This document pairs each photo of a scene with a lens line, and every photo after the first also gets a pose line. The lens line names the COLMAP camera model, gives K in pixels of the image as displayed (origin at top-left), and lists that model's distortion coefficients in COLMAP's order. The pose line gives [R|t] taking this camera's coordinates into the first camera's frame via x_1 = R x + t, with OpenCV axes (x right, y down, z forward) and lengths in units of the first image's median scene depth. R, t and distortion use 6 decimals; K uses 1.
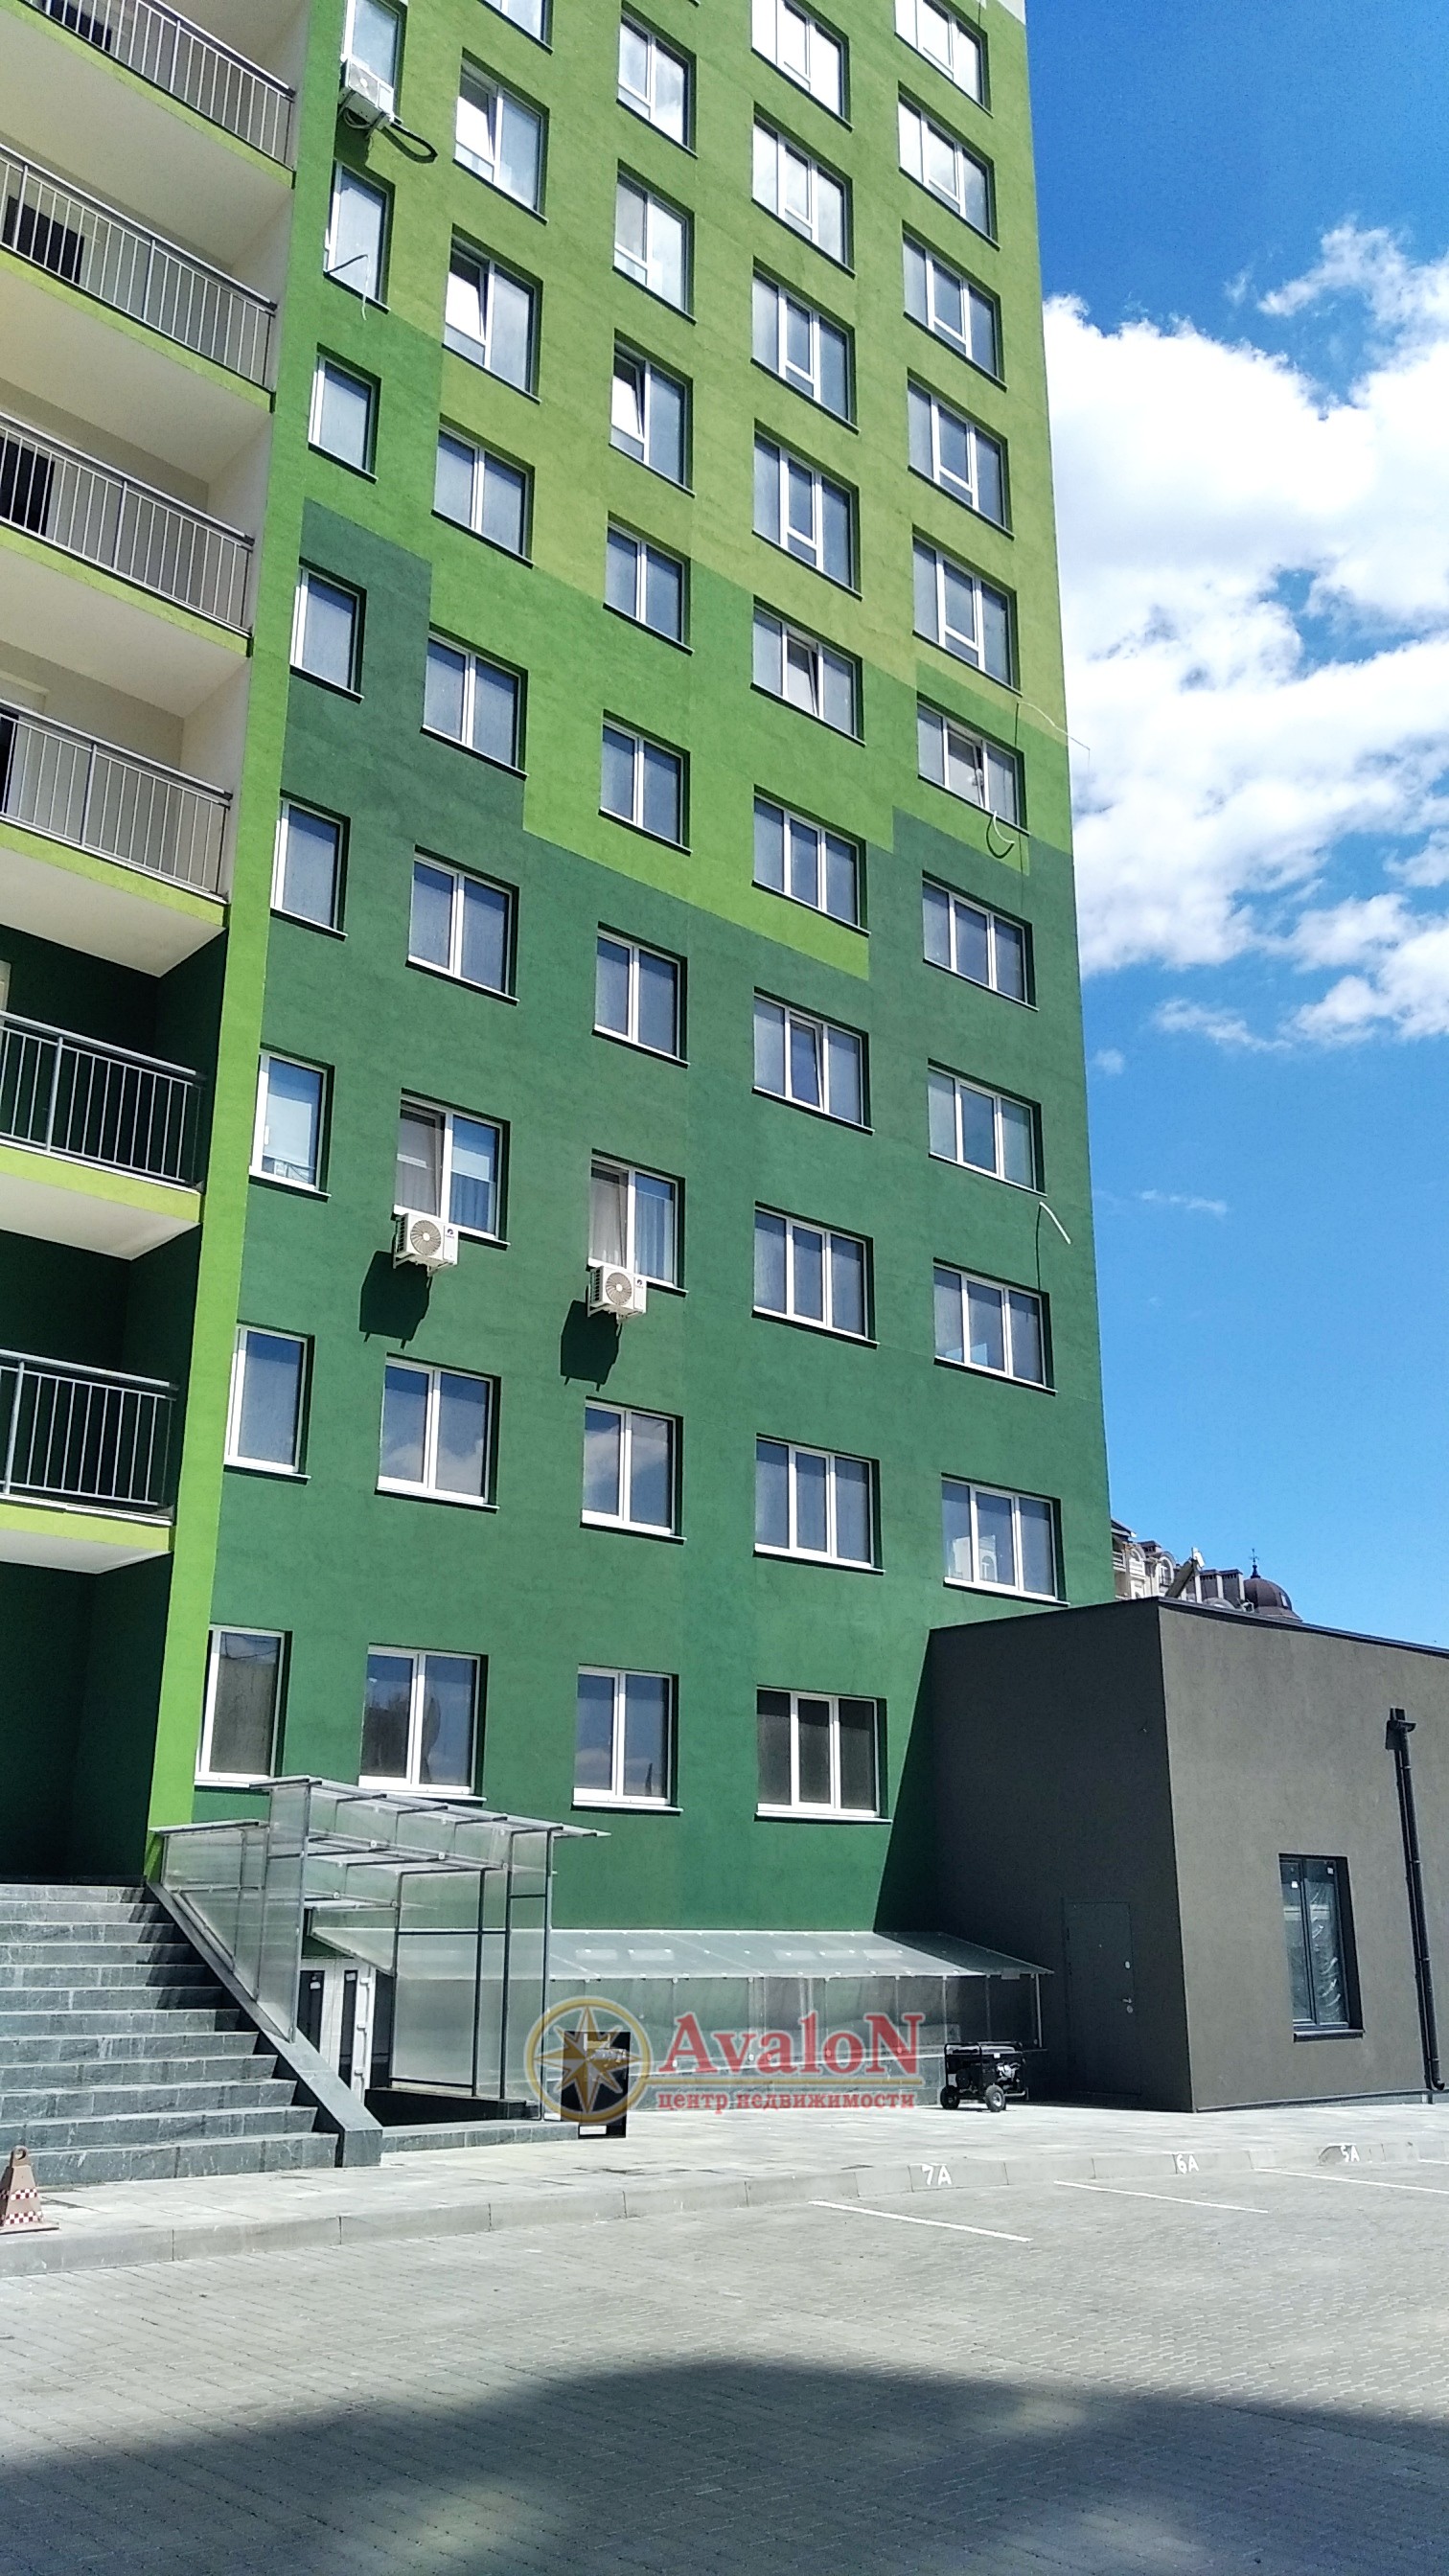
lens RADIAL K [[2015.9, 0, 702.3], [0, 2015.9, 1292.2], [0, 0, 1]] dist [0.064625, -0.097510]
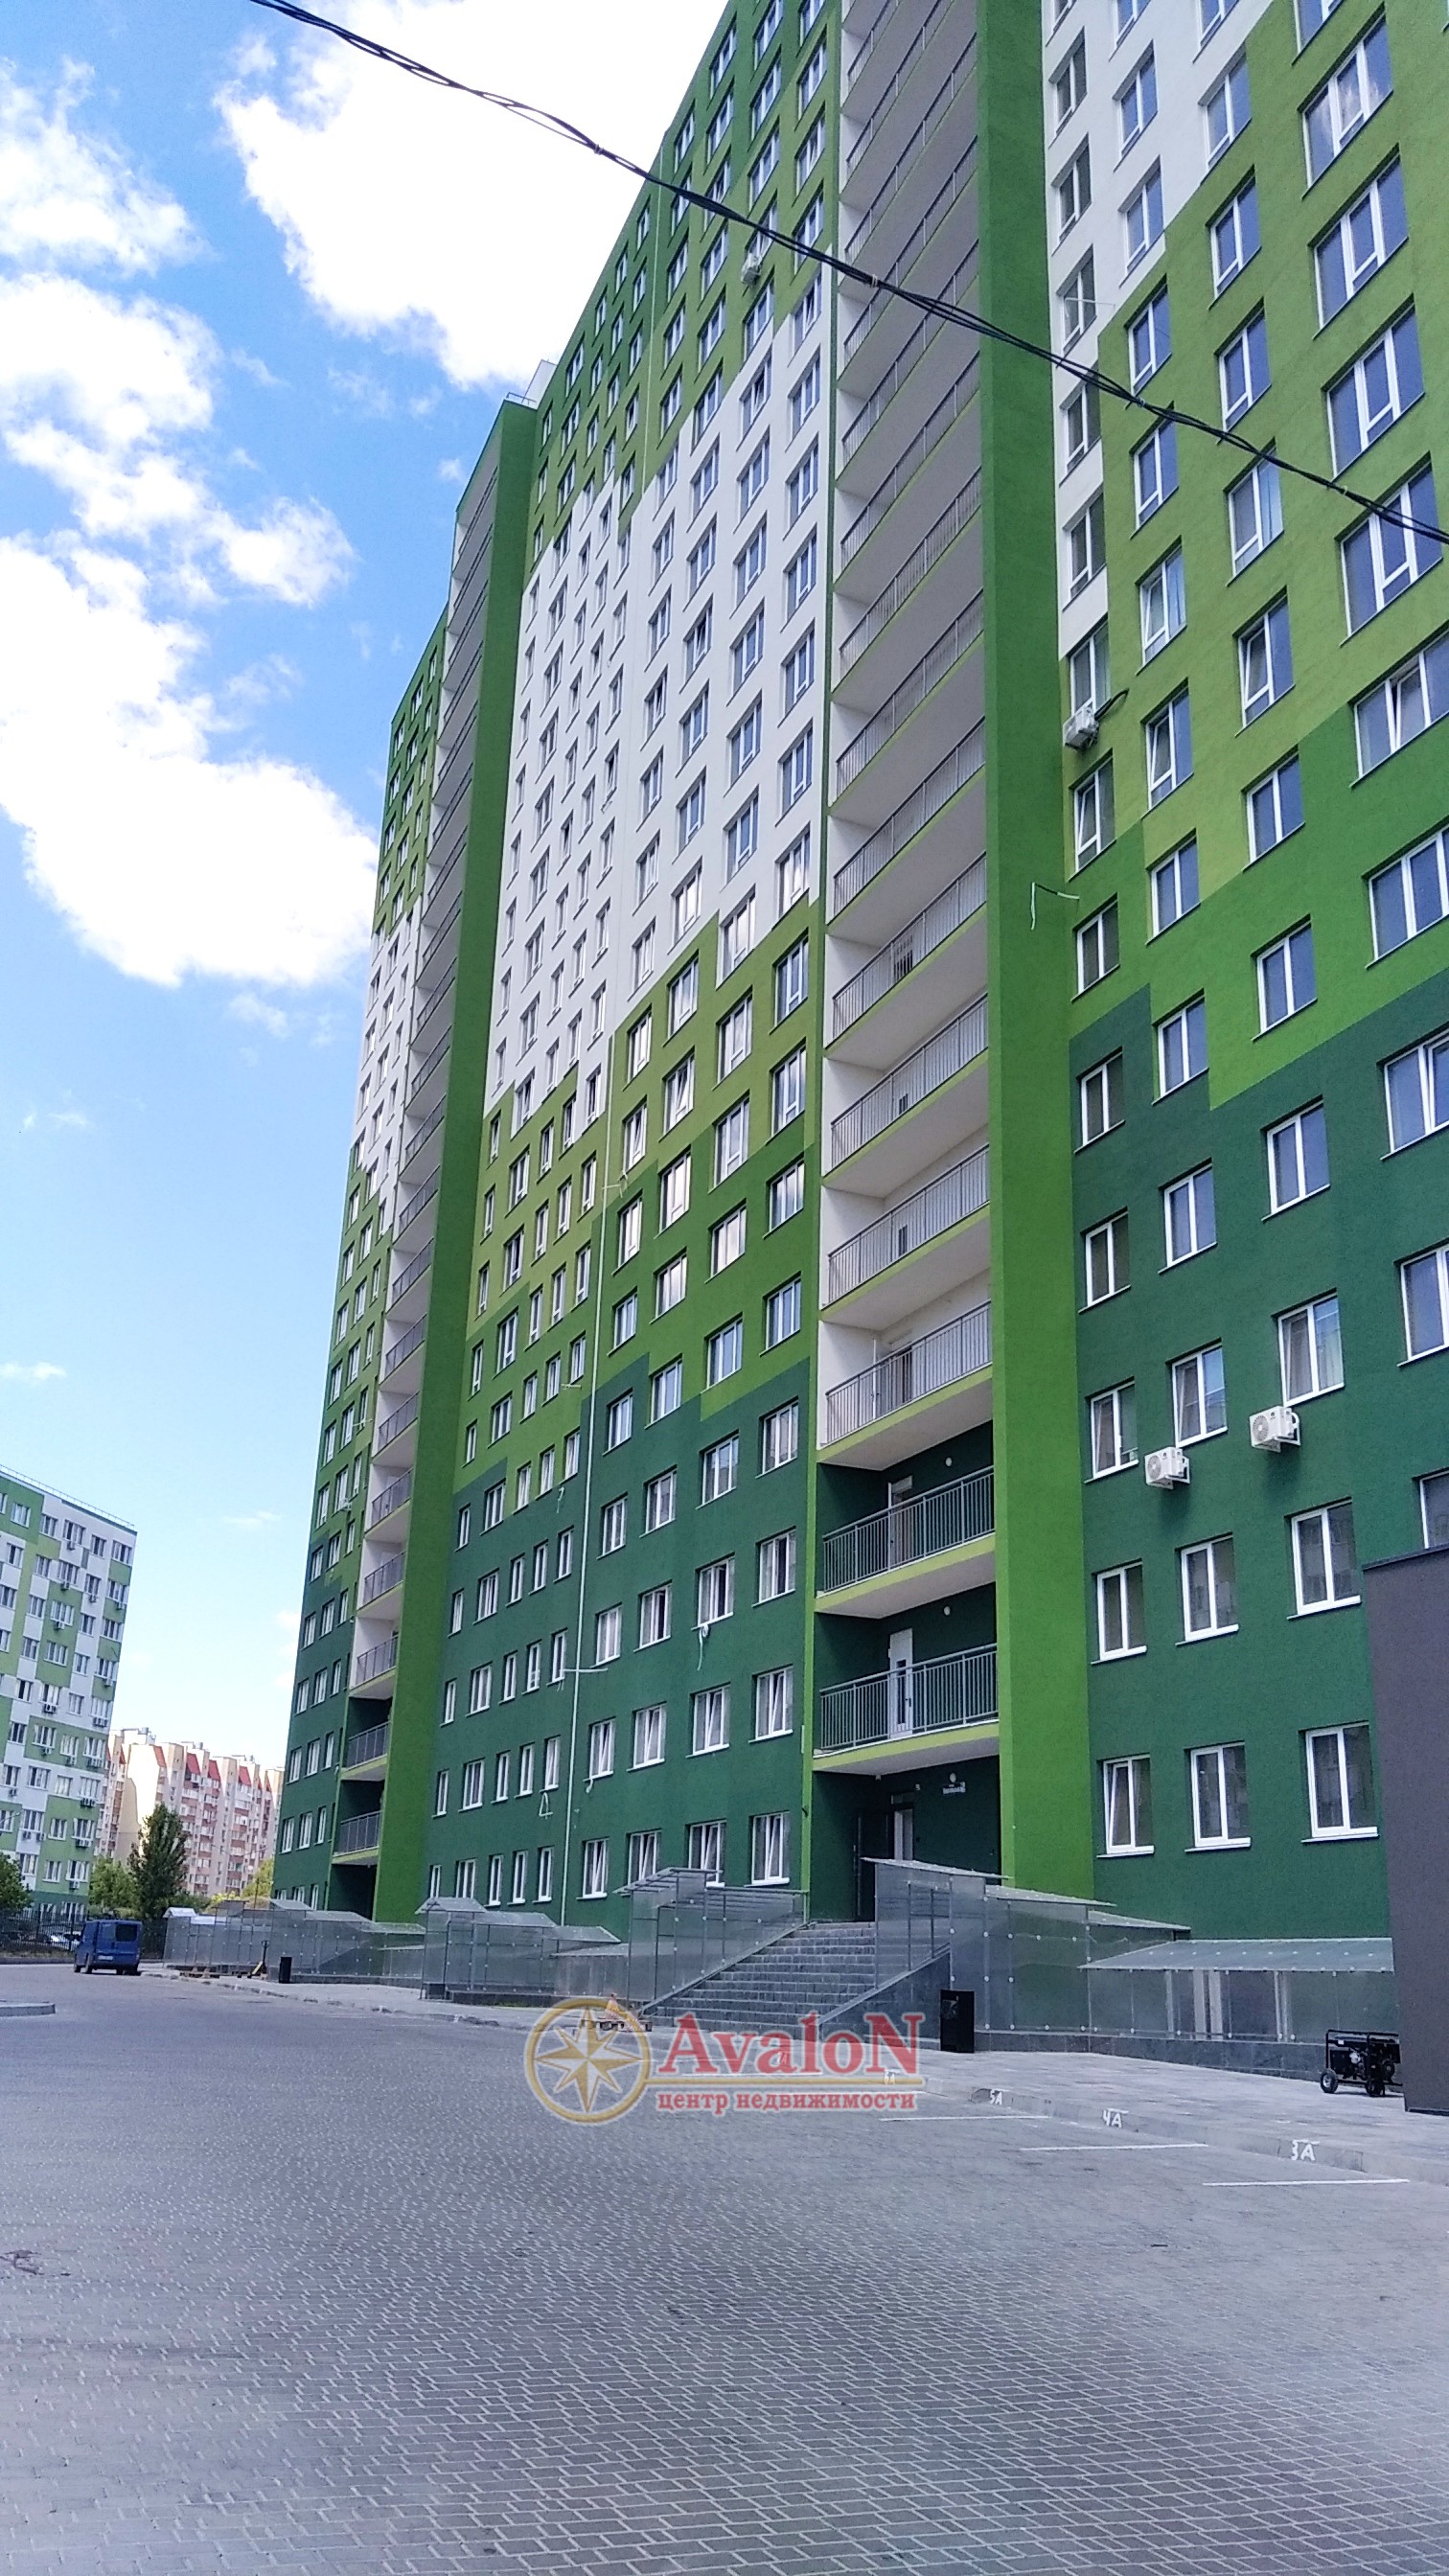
lens RADIAL K [[1969.3, 0, 730.2], [0, 1969.3, 1298.8], [0, 0, 1]] dist [0.069704, -0.117344]
pose [[-0.298287, -0.336503, -0.893191, 1.084917], [0.261306, 0.871250, -0.415502, 0.323521], [0.918011, -0.357335, -0.171952, 0.863278]]
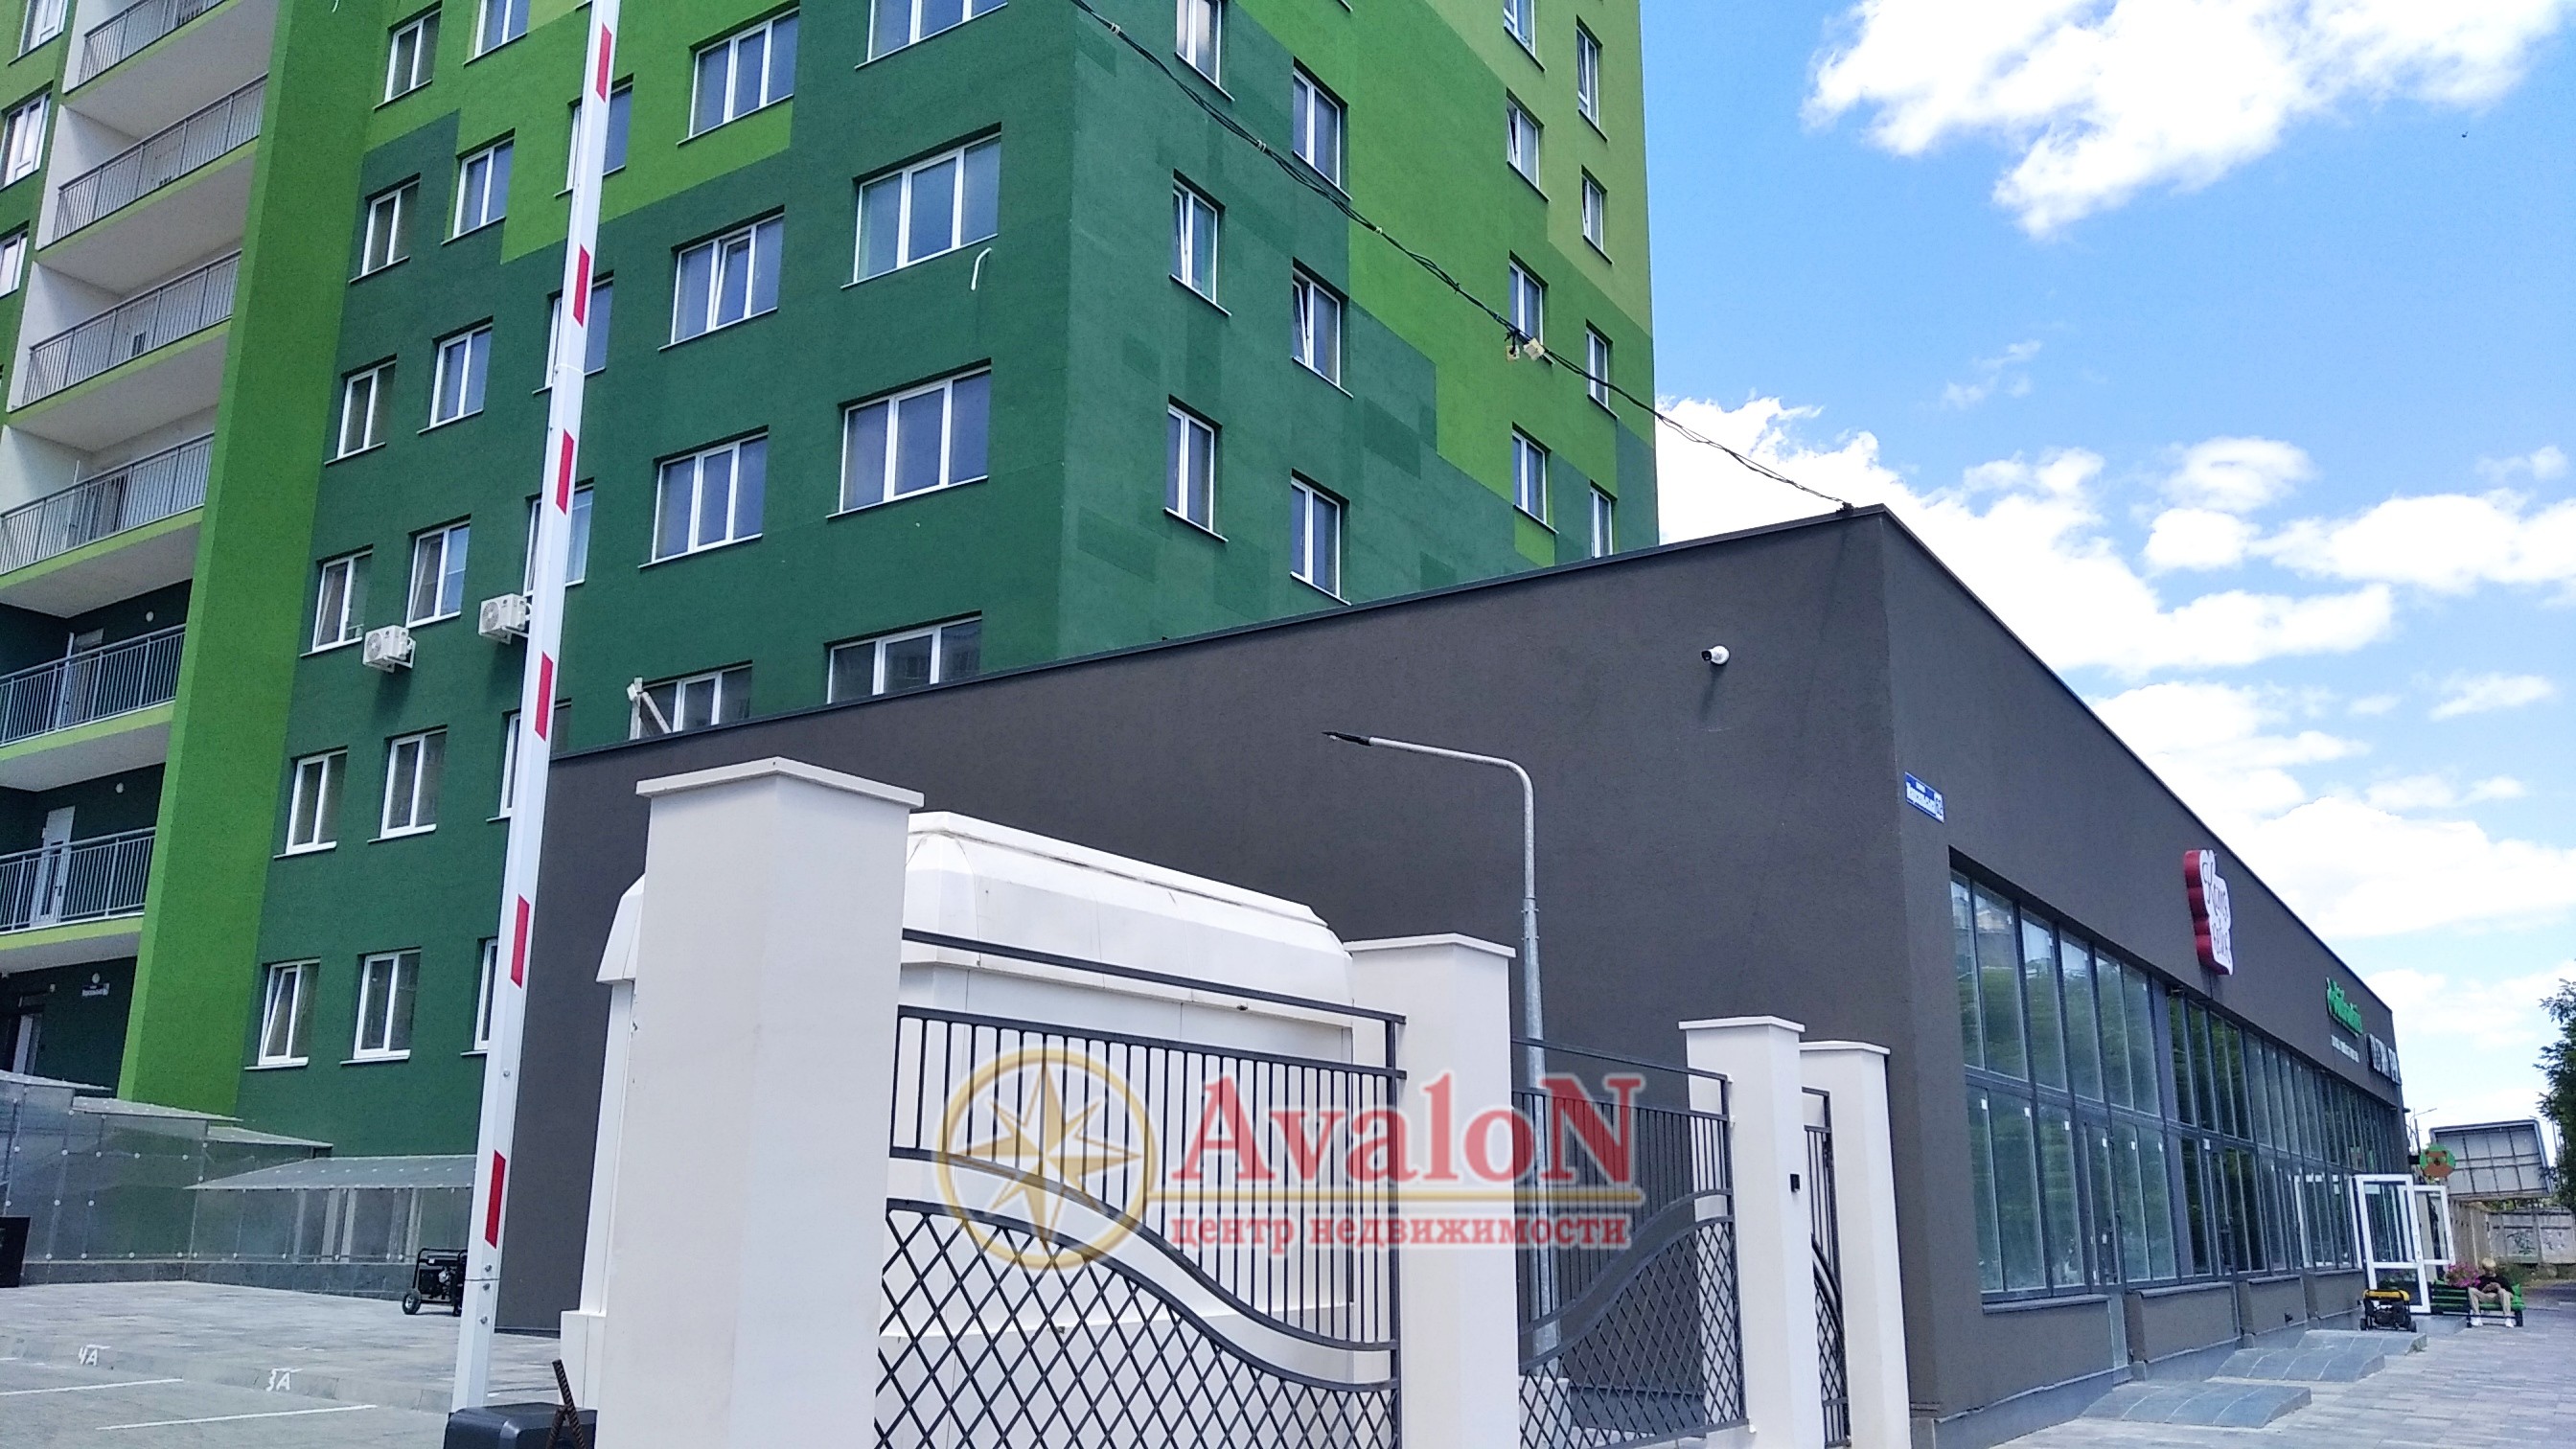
lens RADIAL K [[1969.3, 0, 1283.3], [0, 1969.3, 733.5], [0, 0, 1]] dist [0.069704, -0.117344]
pose [[0.270394, -0.245974, -0.930797, 1.026013], [0.295929, 0.941240, -0.162767, 0.347832], [0.916140, -0.231439, 0.327297, 0.945541]]
